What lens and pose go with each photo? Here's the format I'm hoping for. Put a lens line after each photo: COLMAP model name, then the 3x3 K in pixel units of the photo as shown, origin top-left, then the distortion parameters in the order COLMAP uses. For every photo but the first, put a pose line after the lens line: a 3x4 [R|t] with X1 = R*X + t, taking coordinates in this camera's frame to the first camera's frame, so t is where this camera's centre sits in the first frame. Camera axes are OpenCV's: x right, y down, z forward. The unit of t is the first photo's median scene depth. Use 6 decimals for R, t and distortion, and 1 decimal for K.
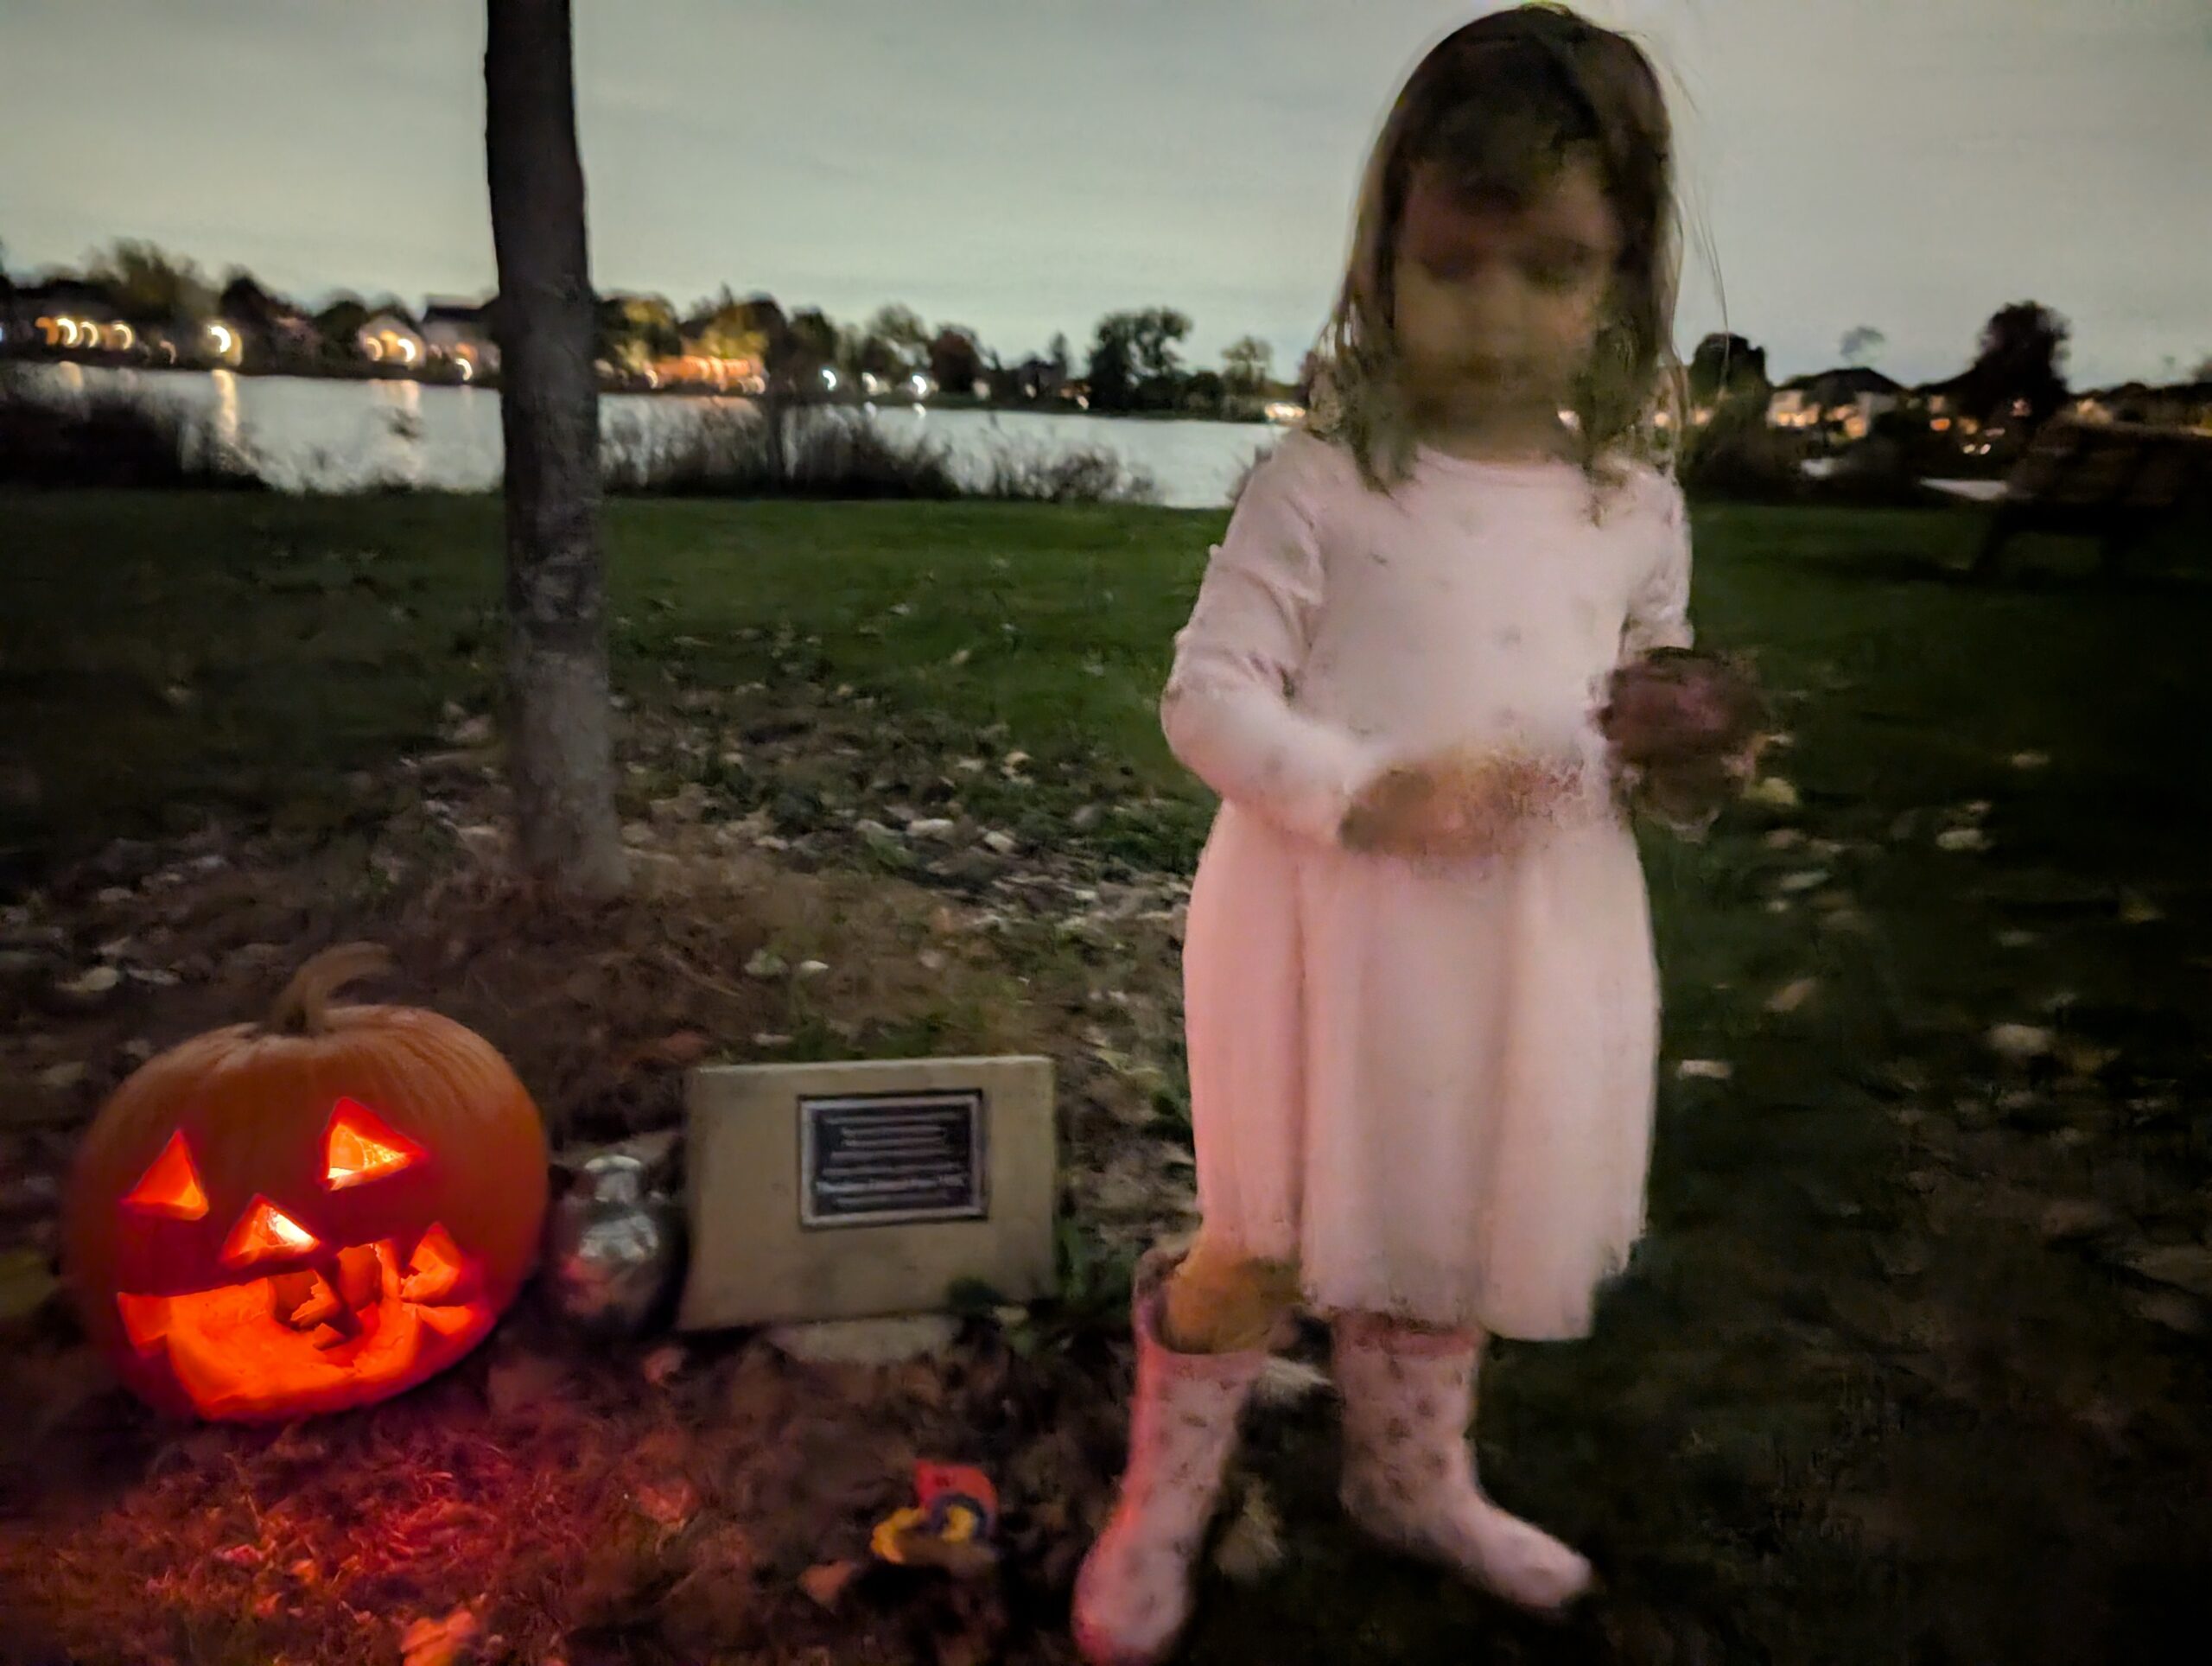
lens RADIAL K [[1586.9, 0, 1106.0], [0, 1586.9, 833.0], [0, 0, 1]] dist [0.006187, -0.024821]
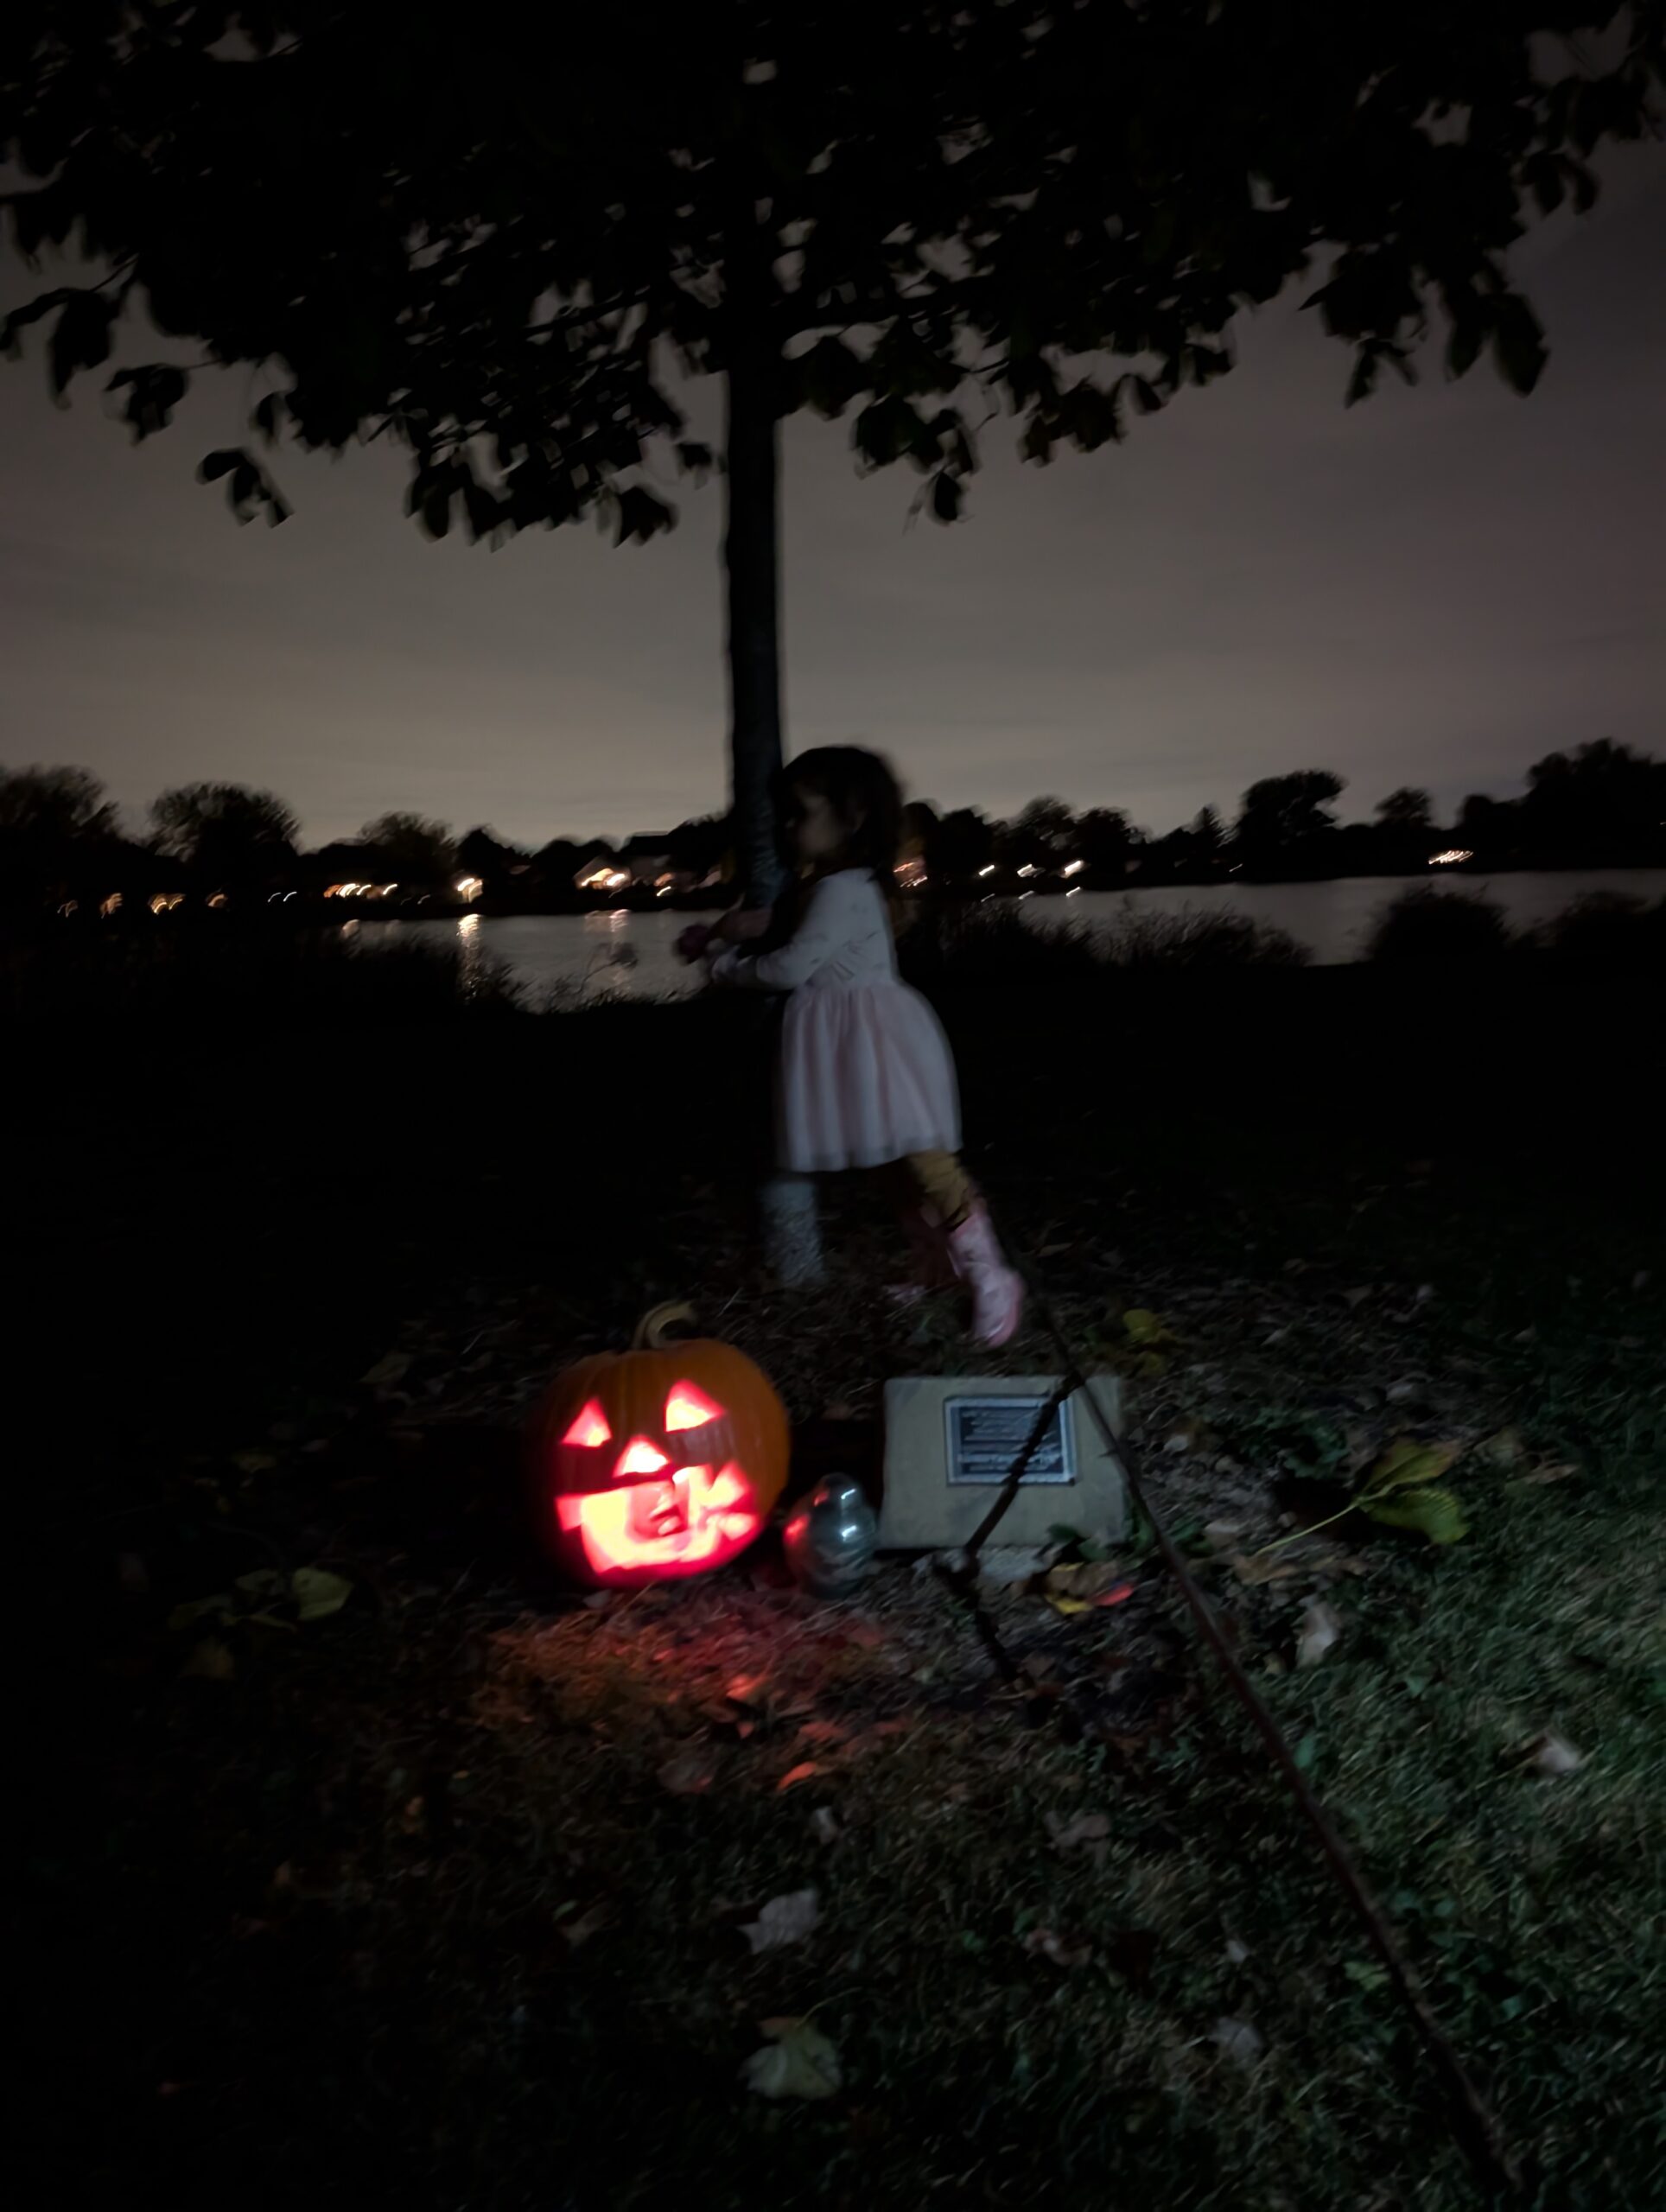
lens RADIAL K [[1586.9, 0, 826.4], [0, 1586.9, 1074.4], [0, 0, 1]] dist [0.006187, -0.024821]
pose [[0.960388, -0.062923, -0.271470, 0.054147], [0.022632, 0.988568, -0.149070, 0.036502], [0.277747, 0.137021, 0.950832, -0.218976]]
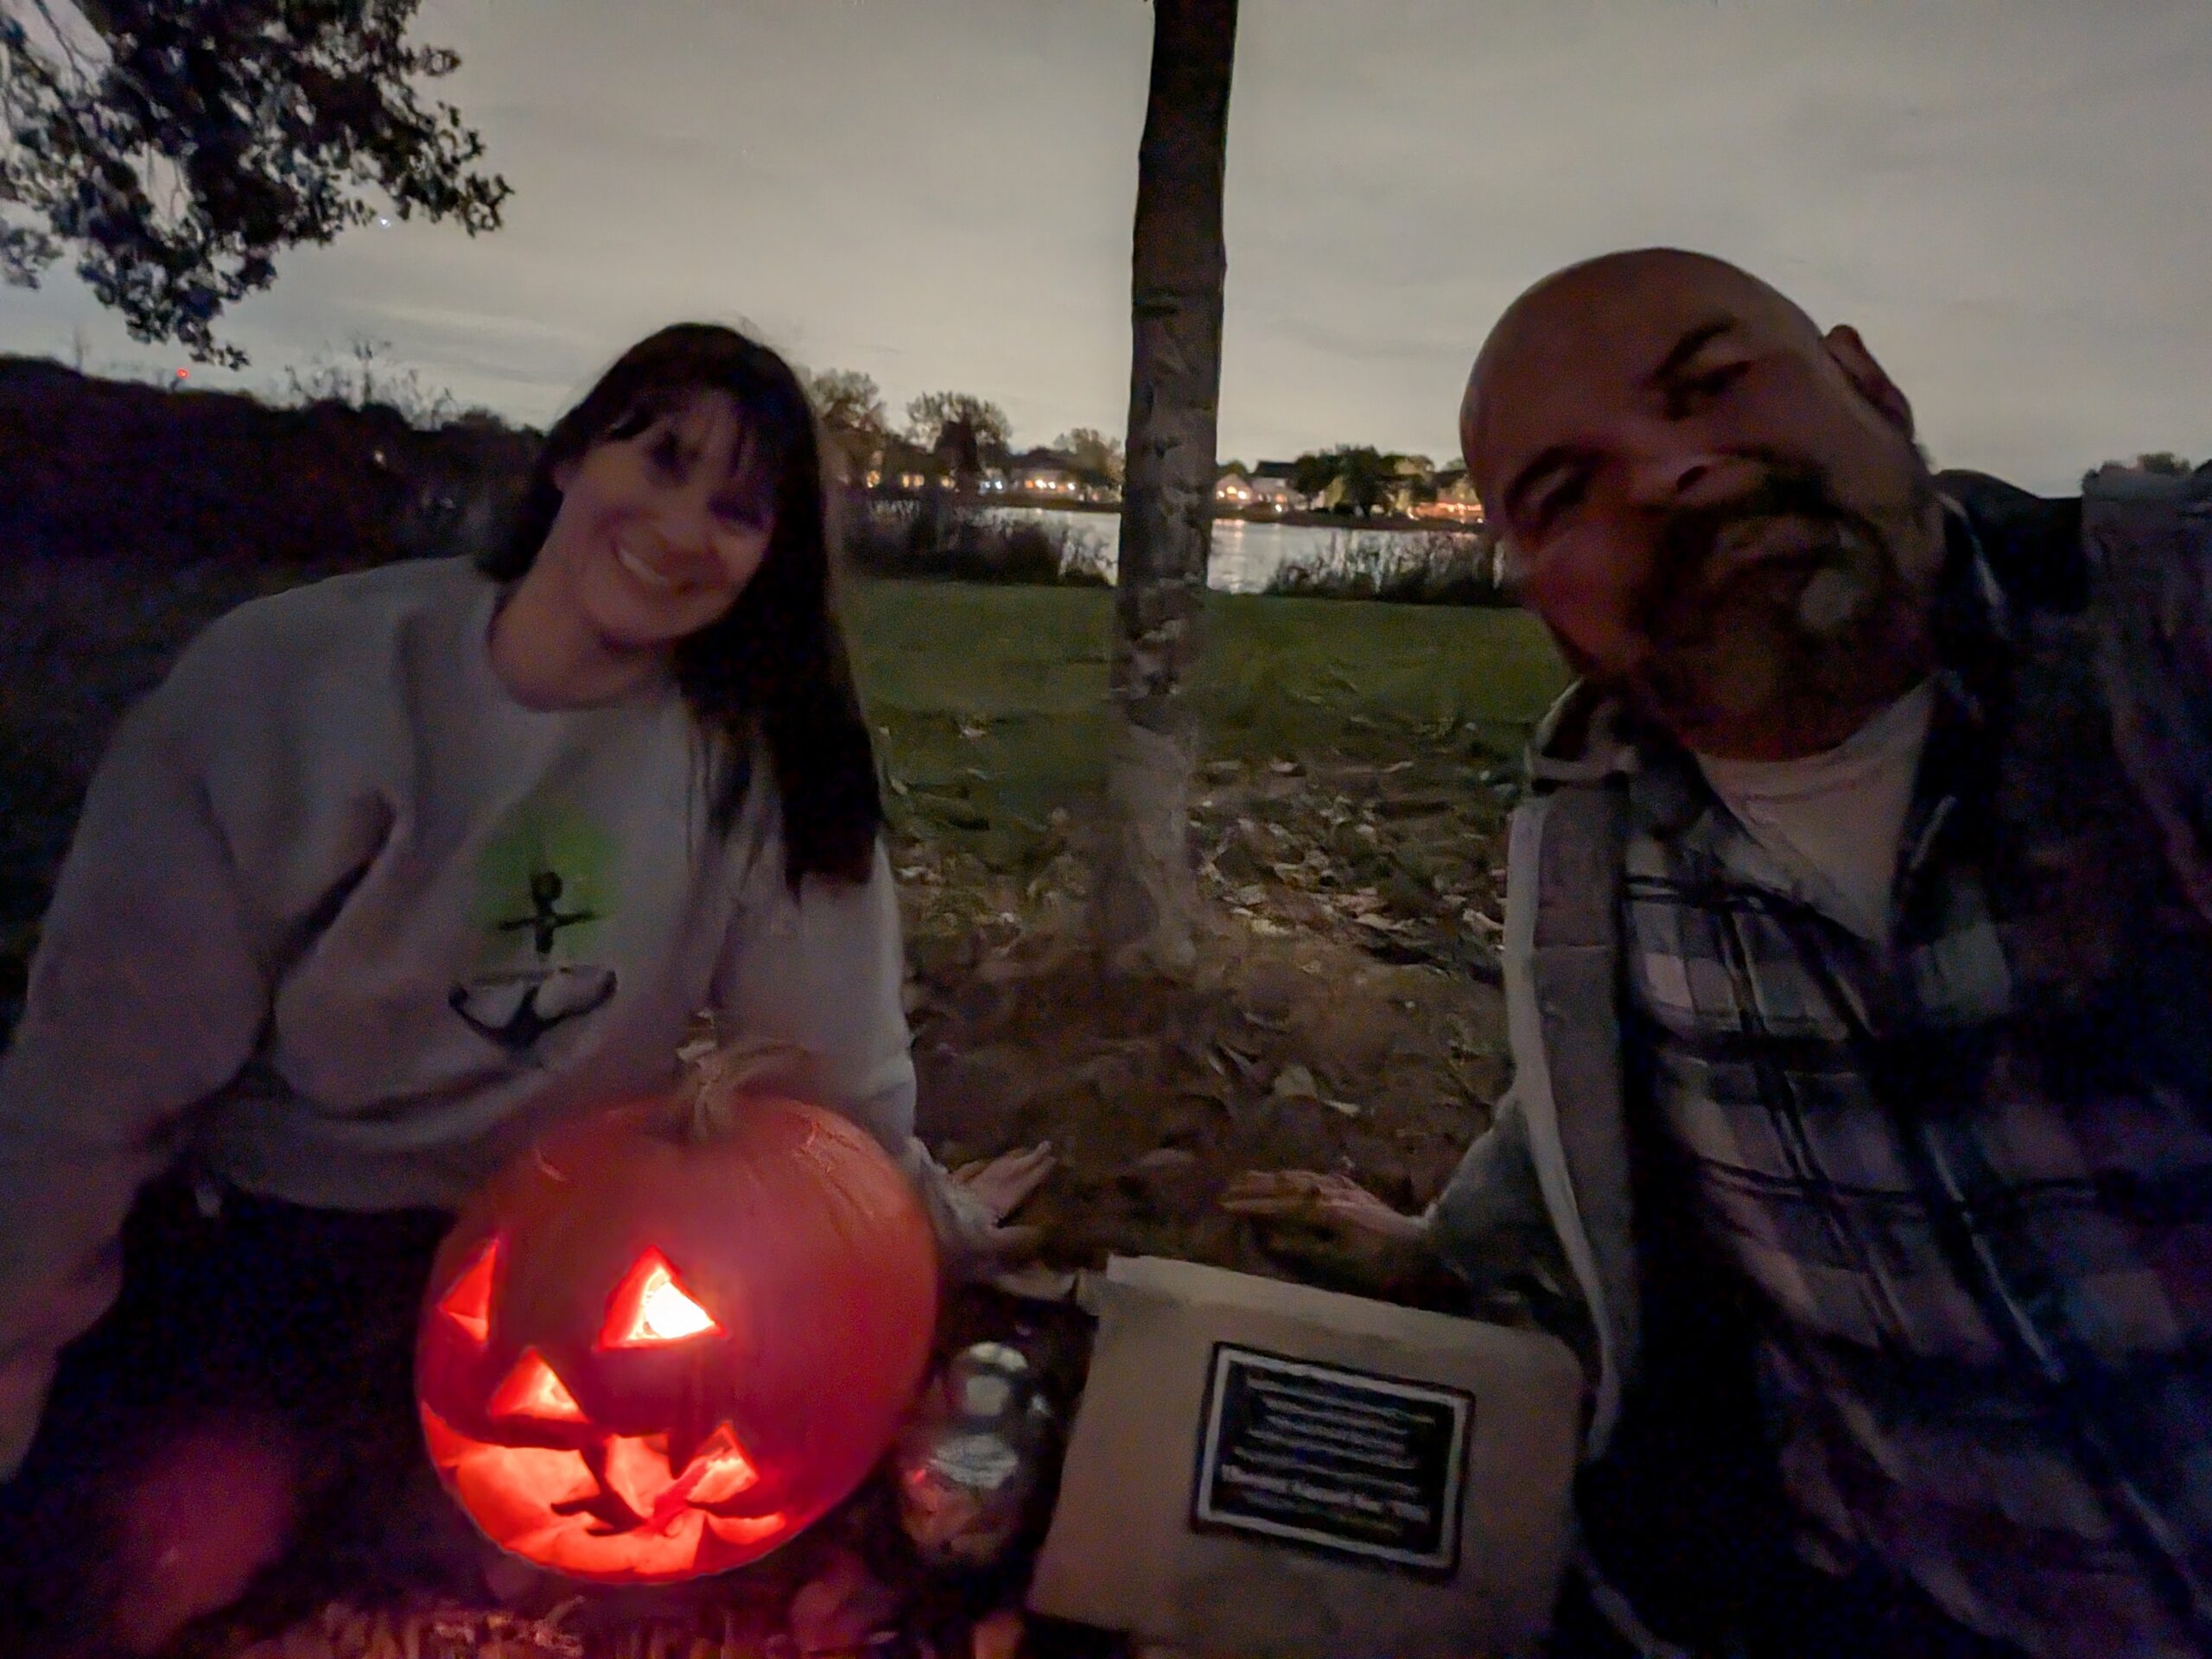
lens RADIAL K [[1200.5, 0, 1106.0], [0, 1200.5, 829.5], [0, 0, 1]] dist [0.002163, 0.000756]
pose [[0.872157, 0.120484, -0.474159, 0.001251], [-0.132497, 0.991150, 0.008141, -0.031673], [0.470943, 0.055724, 0.880402, 0.194276]]
